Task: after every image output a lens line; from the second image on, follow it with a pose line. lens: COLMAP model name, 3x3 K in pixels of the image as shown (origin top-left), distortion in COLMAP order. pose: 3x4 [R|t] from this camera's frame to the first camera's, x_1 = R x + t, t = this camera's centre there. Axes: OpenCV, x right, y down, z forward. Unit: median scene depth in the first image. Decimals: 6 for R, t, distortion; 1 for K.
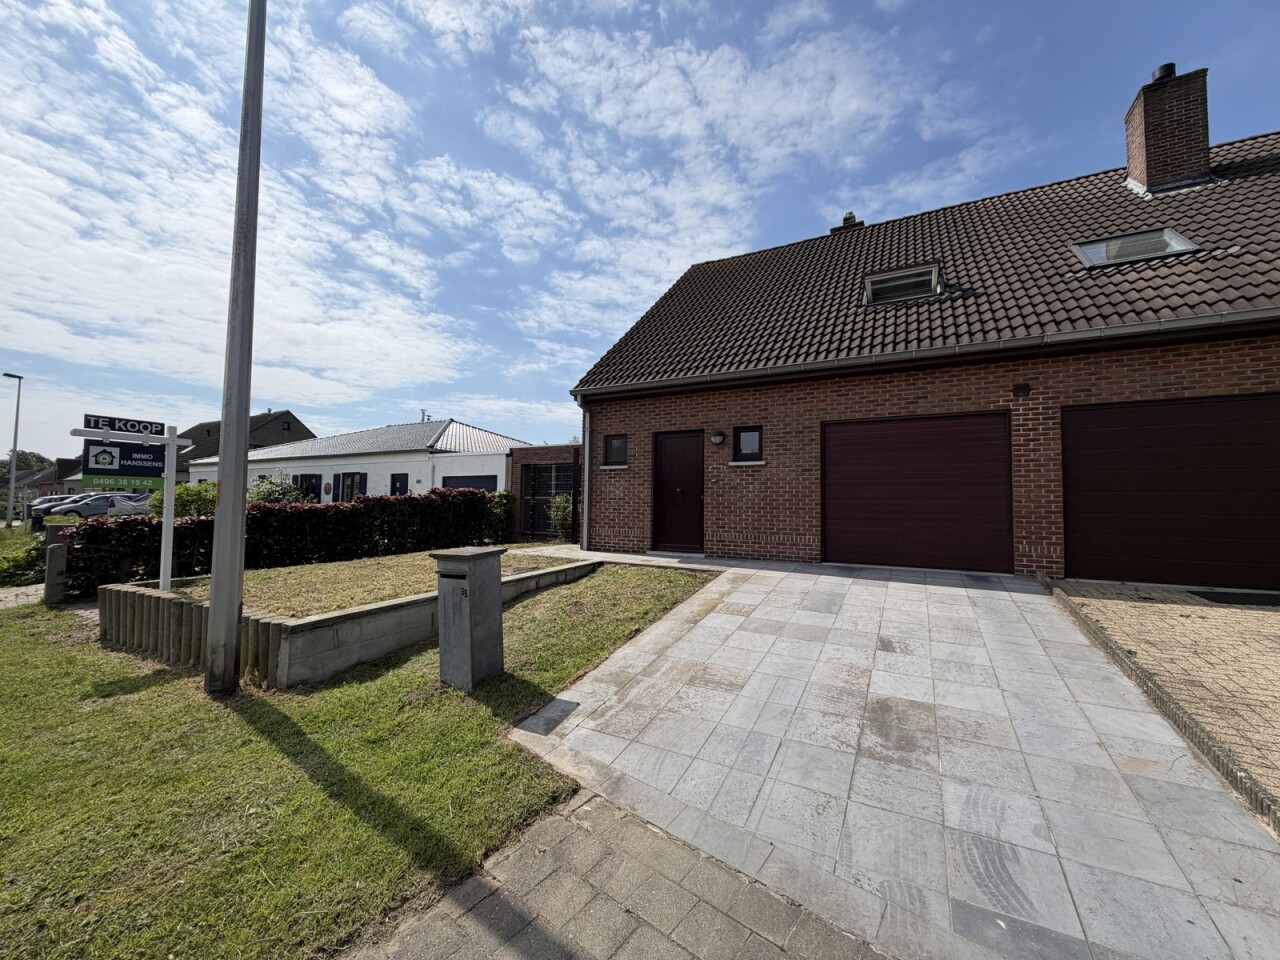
lens RADIAL K [[511.6, 0, 639.5], [0, 511.6, 488.0], [0, 0, 1]] dist [0.001946, -0.000928]
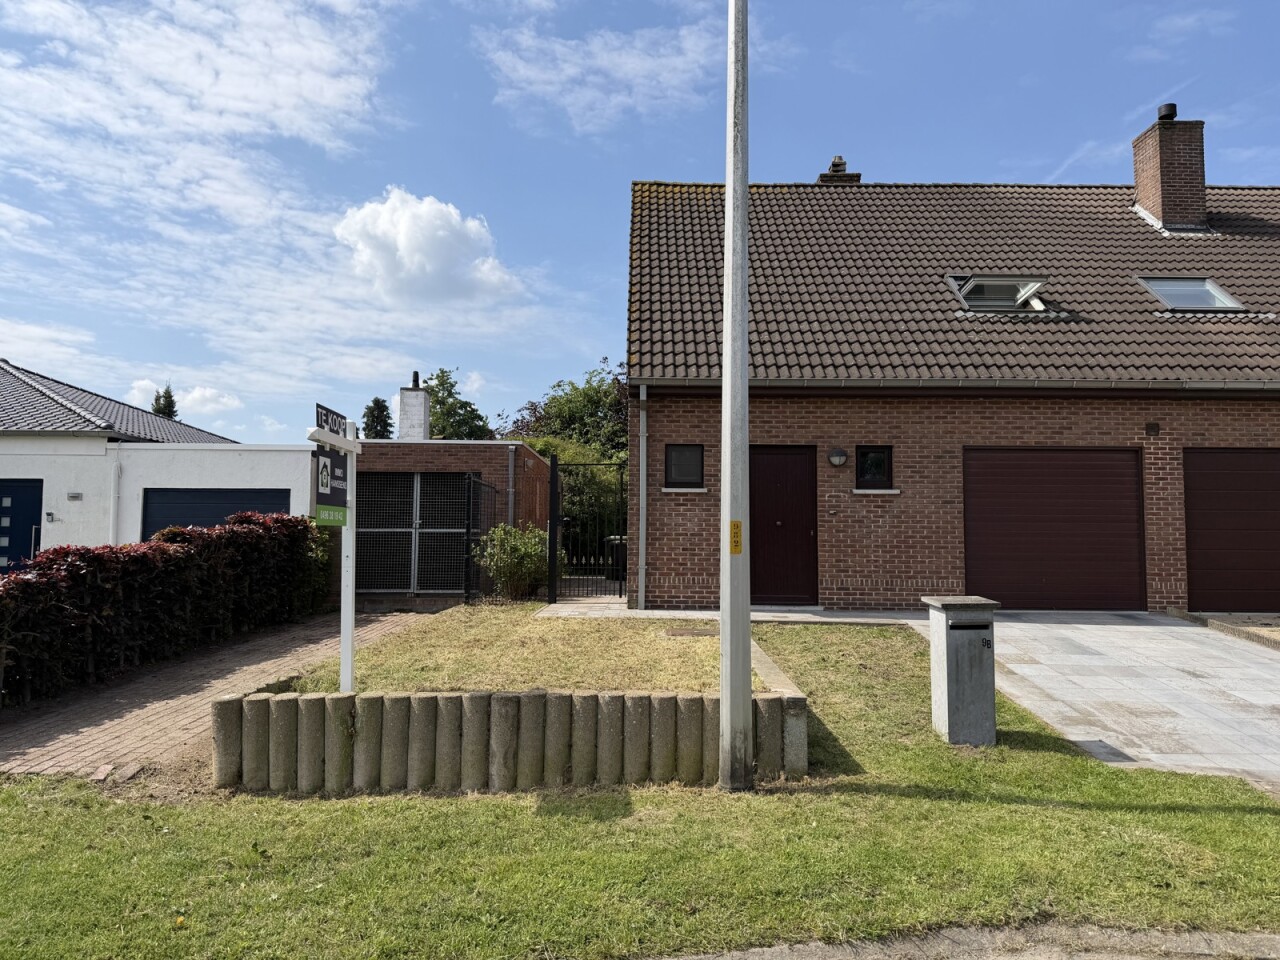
lens RADIAL K [[904.3, 0, 639.3], [0, 904.3, 492.7], [0, 0, 1]] dist [0.031306, -0.042932]
pose [[0.880031, 0.019200, 0.474529, -0.864583], [-0.012842, 0.999779, -0.016636, -0.019096], [-0.474743, 0.008547, 0.880083, -0.088879]]
